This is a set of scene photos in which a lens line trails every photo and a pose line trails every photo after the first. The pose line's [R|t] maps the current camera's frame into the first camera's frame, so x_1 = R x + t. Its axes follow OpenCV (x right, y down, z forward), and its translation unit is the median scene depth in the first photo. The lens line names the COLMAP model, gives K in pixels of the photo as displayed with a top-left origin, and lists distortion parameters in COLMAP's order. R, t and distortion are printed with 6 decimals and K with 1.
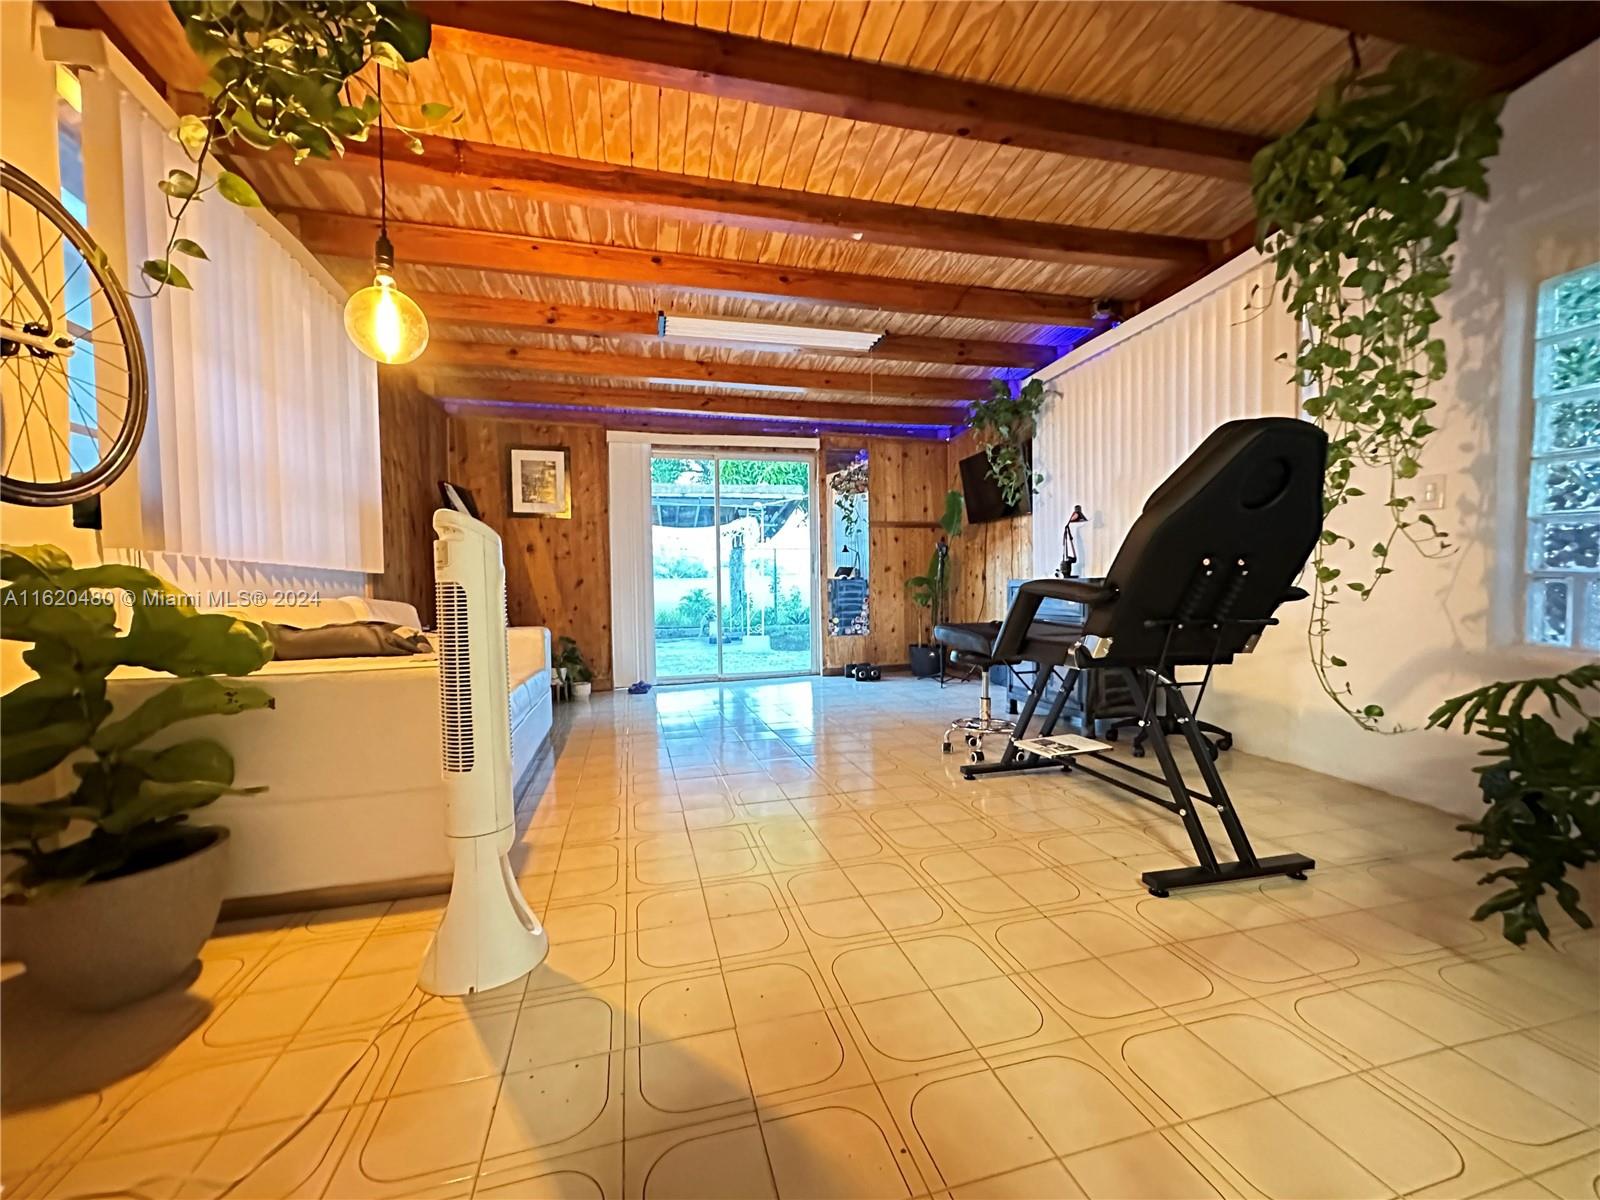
lens RADIAL K [[637.9, 0, 800.4], [0, 637.9, 600.5], [0, 0, 1]] dist [-0.000022, 0.000587]
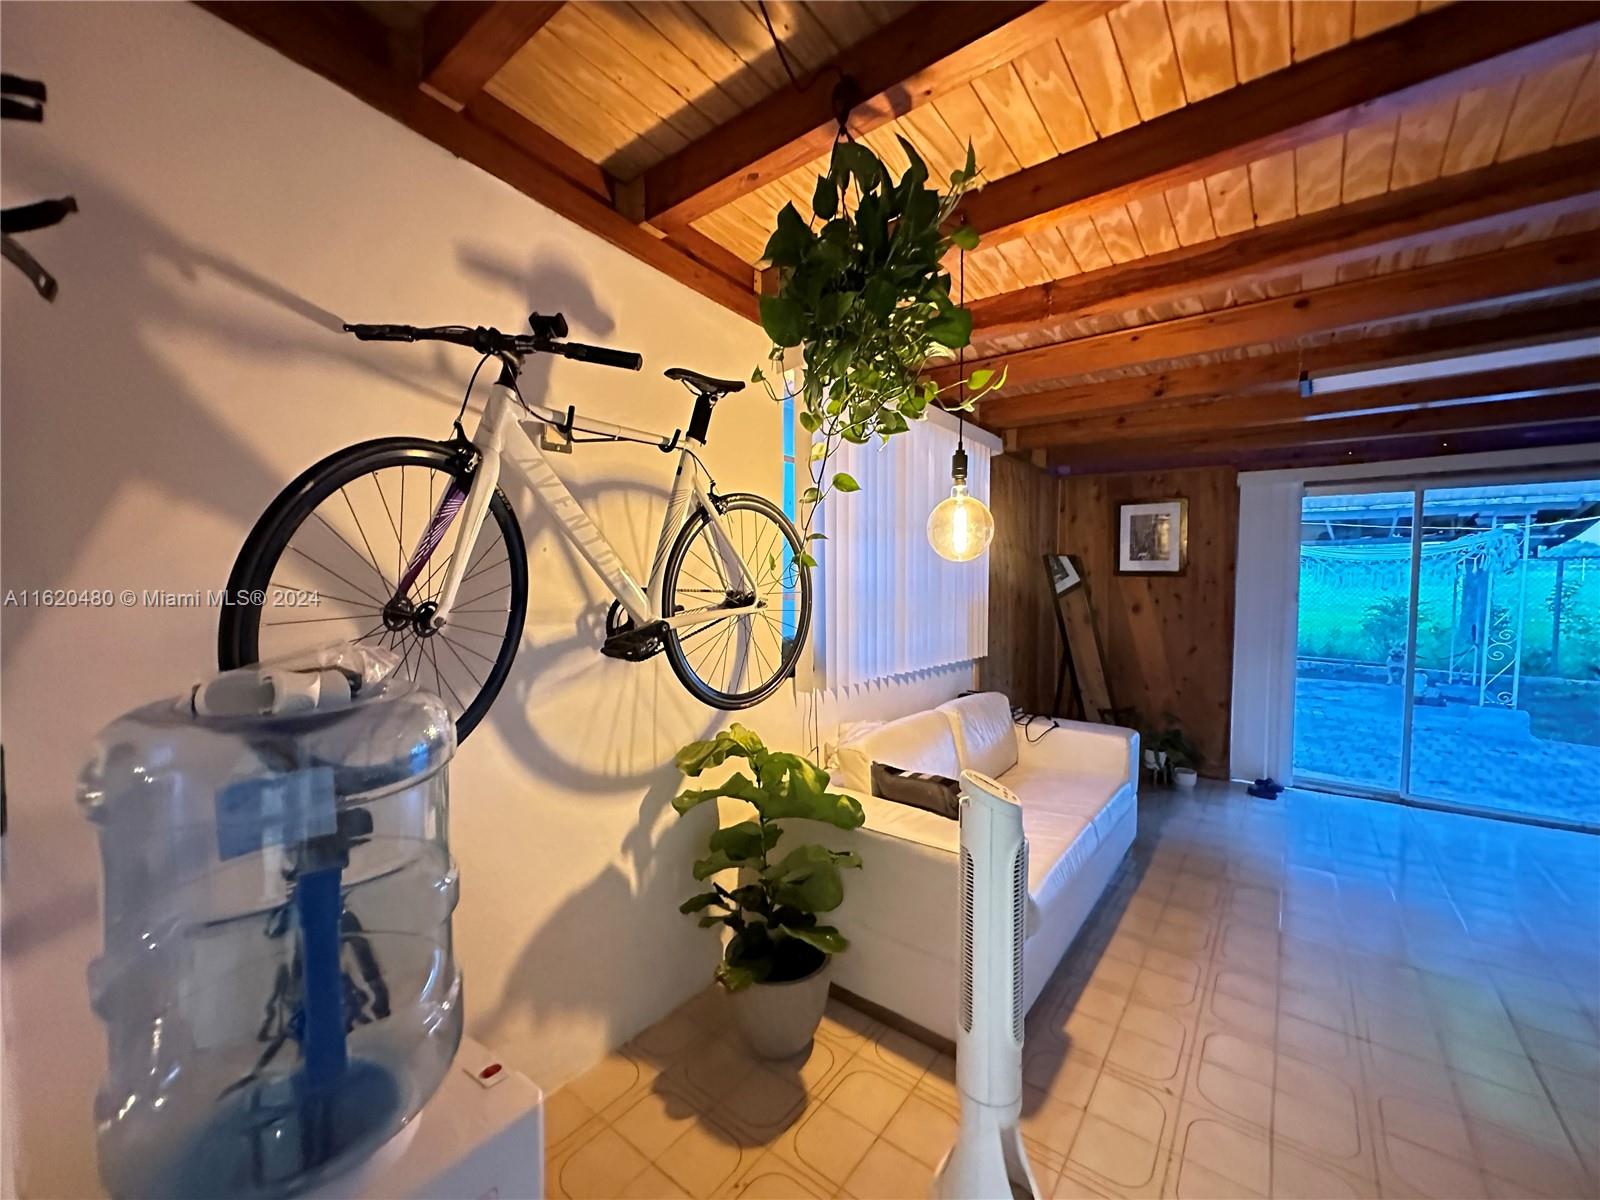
lens RADIAL K [[637.9, 0, 799.4], [0, 637.9, 609.7], [0, 0, 1]] dist [-0.000022, 0.000587]
pose [[0.607814, 0.053685, -0.792263, 0.026469], [-0.031951, 0.998558, 0.043151, -0.158240], [0.793437, -0.000914, 0.608652, 0.058288]]
